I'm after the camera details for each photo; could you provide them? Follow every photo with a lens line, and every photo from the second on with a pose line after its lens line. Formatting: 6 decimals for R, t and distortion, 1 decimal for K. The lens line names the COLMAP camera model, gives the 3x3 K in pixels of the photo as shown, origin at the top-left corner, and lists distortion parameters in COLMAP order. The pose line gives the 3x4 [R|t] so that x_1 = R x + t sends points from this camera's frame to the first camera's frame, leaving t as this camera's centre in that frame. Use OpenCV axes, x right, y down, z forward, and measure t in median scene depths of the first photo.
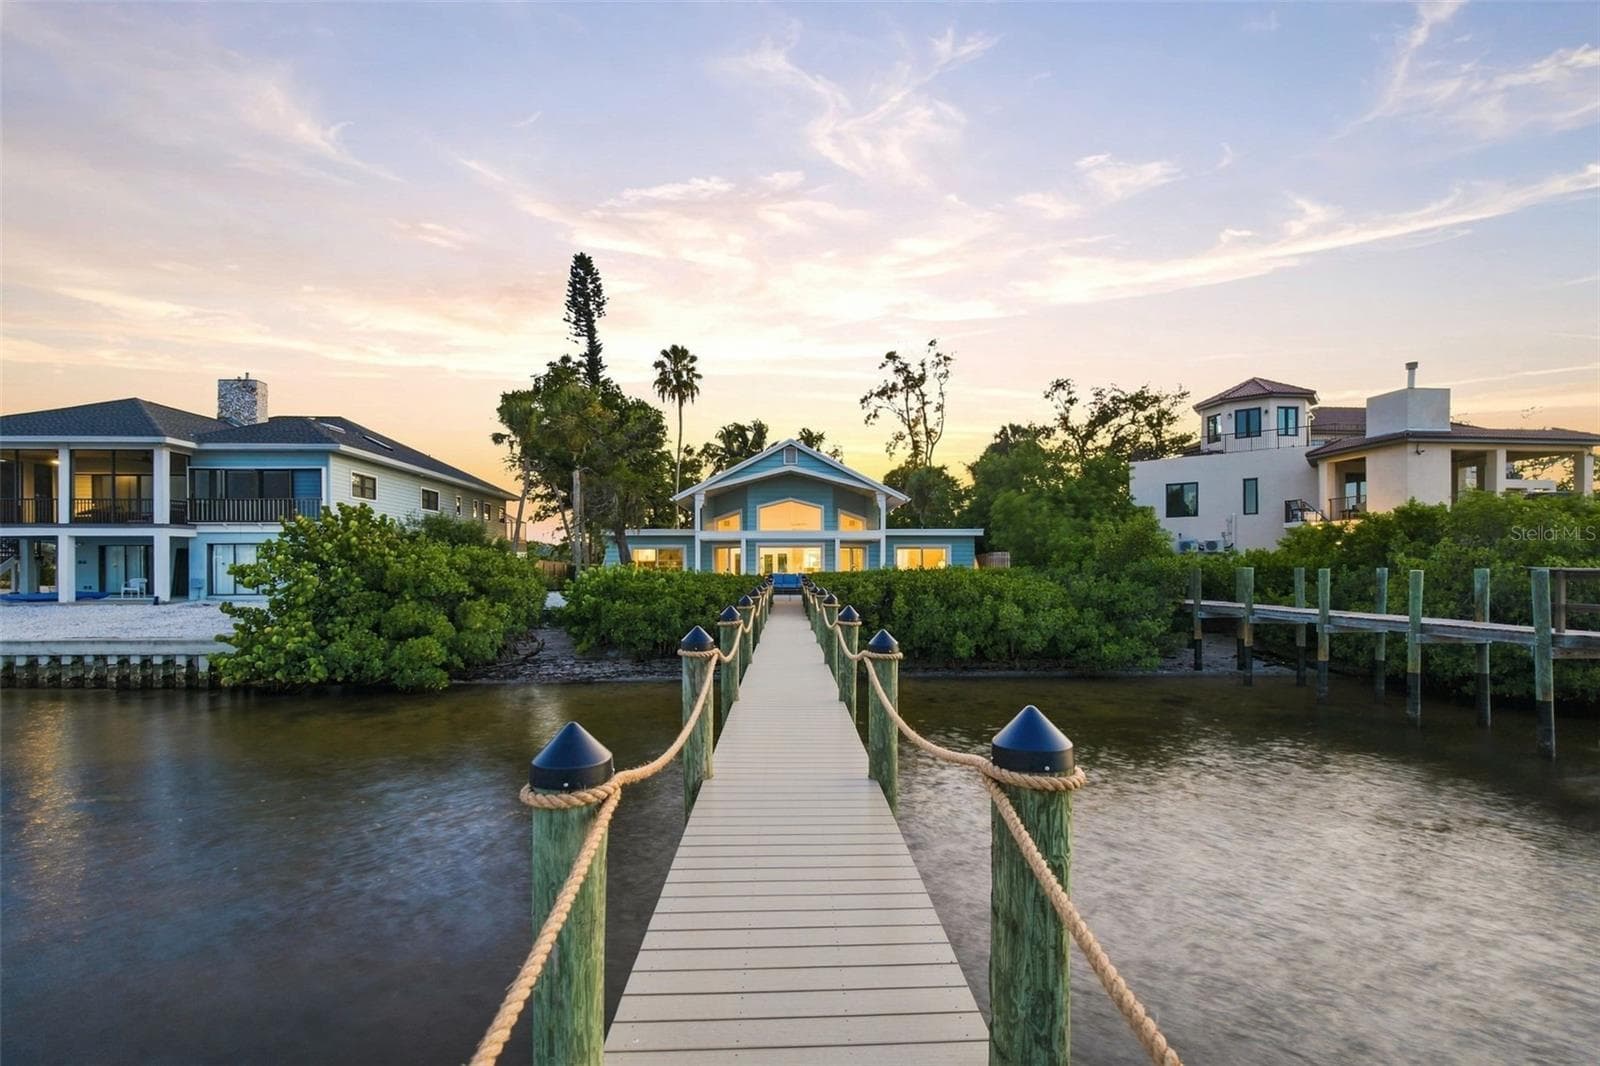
lens RADIAL K [[735.2, 0, 801.3], [0, 735.2, 557.1], [0, 0, 1]] dist [-0.003420, -0.000312]
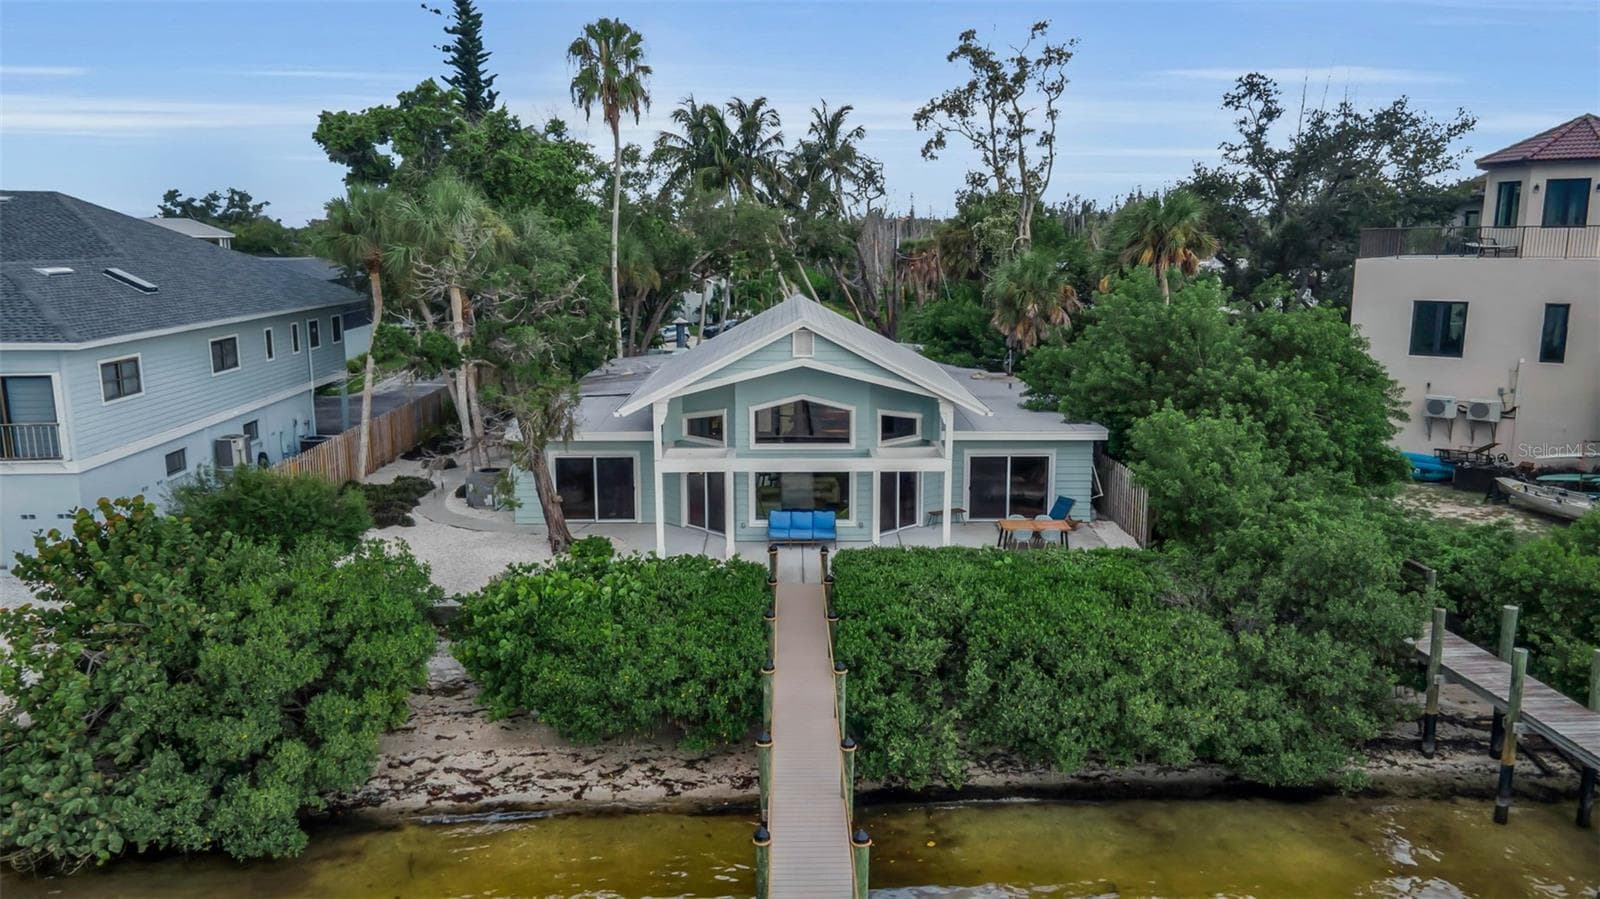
lens RADIAL K [[1164.1, 0, 800.0], [0, 1164.1, 449.5], [0, 0, 1]] dist [0.043598, 0.004330]
pose [[0.999947, -0.000395, -0.010286, -0.004762], [0.002398, 0.980720, 0.195405, -0.140480], [0.010010, -0.195419, 0.980669, 0.005256]]
